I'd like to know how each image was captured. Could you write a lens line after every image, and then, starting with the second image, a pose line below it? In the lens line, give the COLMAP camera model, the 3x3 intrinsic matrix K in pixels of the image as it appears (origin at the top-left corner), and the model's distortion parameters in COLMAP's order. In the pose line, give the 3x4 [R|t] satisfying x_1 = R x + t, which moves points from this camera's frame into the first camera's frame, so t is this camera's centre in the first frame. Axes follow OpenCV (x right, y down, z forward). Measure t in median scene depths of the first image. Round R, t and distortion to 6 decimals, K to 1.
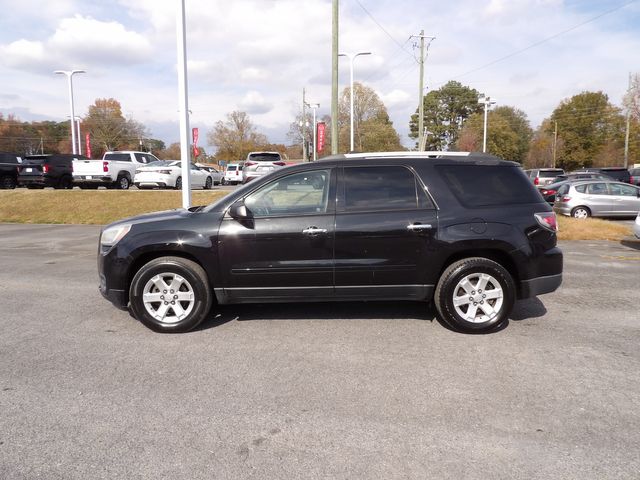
lens RADIAL K [[452.1, 0, 322.7], [0, 452.1, 238.4], [0, 0, 1]] dist [-0.022930, 0.026928]
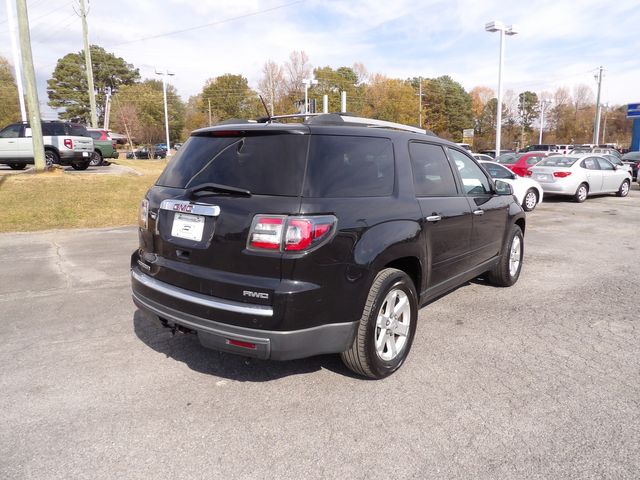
lens RADIAL K [[452.1, 0, 325.4], [0, 452.1, 241.7], [0, 0, 1]] dist [-0.022930, 0.026928]
pose [[0.742417, -0.132450, 0.656715, -0.126610], [0.093016, 0.991146, 0.094746, -0.021867], [-0.663449, -0.009256, 0.748164, 0.159934]]
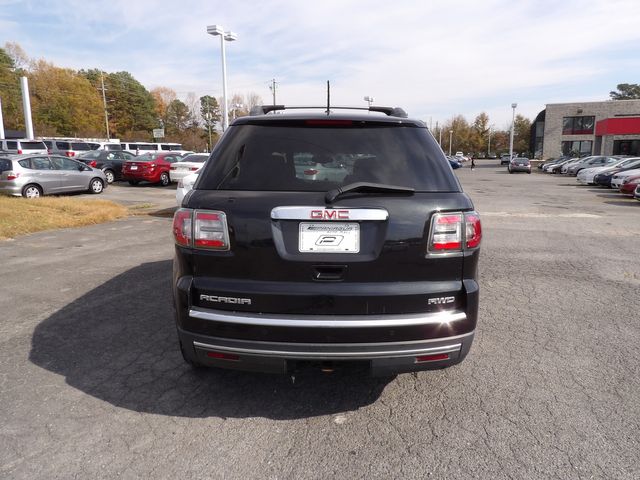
lens RADIAL K [[452.1, 0, 324.3], [0, 452.1, 242.6], [0, 0, 1]] dist [-0.022930, 0.026928]
pose [[0.171708, -0.189297, 0.966790, -0.184825], [0.124280, 0.977687, 0.169358, -0.037890], [-0.977277, 0.091072, 0.191403, 0.295798]]
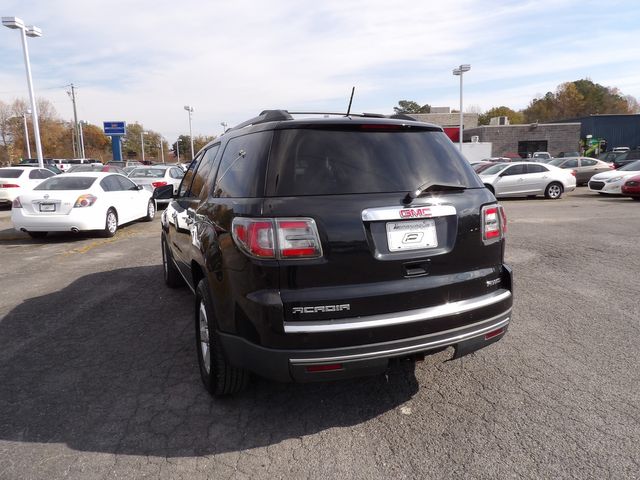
lens RADIAL K [[452.1, 0, 323.0], [0, 452.1, 240.5], [0, 0, 1]] dist [-0.022930, 0.026928]
pose [[-0.223310, -0.162138, 0.961168, -0.184164], [0.144492, 0.969669, 0.197142, -0.046749], [-0.963979, 0.182905, -0.193109, 0.375081]]
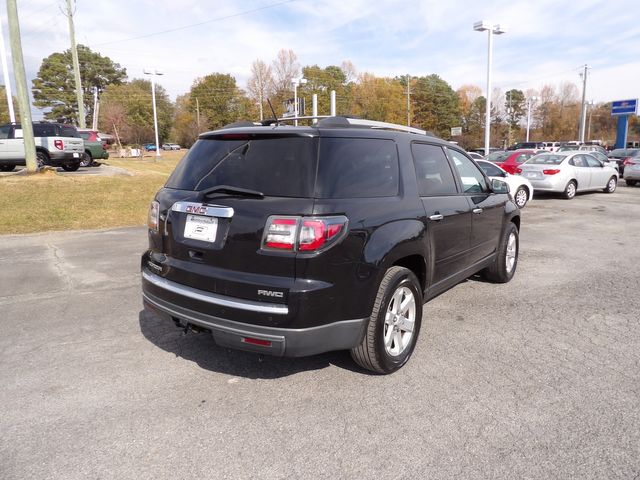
lens RADIAL K [[452.1, 0, 324.1], [0, 452.1, 239.9], [0, 0, 1]] dist [-0.022930, 0.026928]
pose [[0.727612, -0.139722, 0.671608, -0.135489], [0.101758, 0.990190, 0.095757, -0.023442], [-0.678399, -0.001333, 0.734692, 0.161415]]
